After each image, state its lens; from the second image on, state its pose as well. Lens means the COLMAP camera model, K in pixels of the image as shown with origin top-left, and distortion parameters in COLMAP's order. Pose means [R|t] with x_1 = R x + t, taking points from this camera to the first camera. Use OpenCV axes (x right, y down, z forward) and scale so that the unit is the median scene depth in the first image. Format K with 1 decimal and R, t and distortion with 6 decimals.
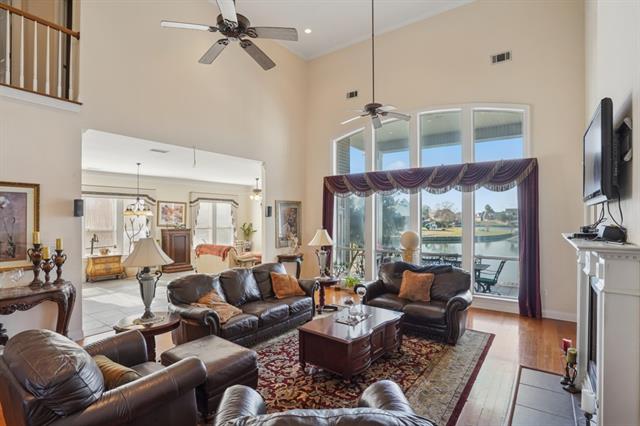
lens RADIAL K [[314.6, 0, 317.8], [0, 314.6, 217.9], [0, 0, 1]] dist [-0.038076, 0.003871]
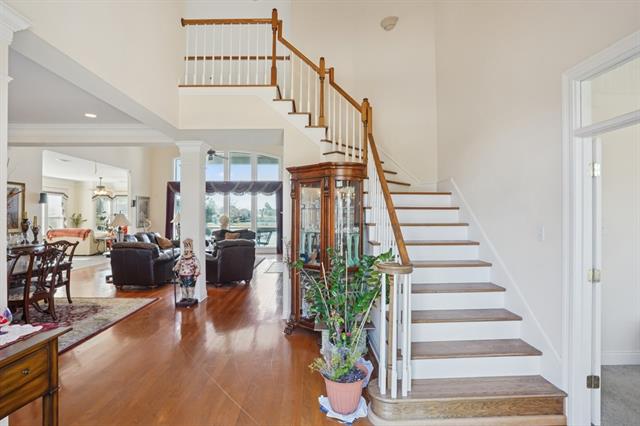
lens RADIAL K [[314.6, 0, 320.8], [0, 314.6, 210.6], [0, 0, 1]] dist [-0.038076, 0.003871]
pose [[0.784825, 0.007499, 0.619671, -0.353929], [0.000524, 0.999918, -0.012764, 0.032120], [-0.619717, 0.010342, 0.784758, -0.695994]]
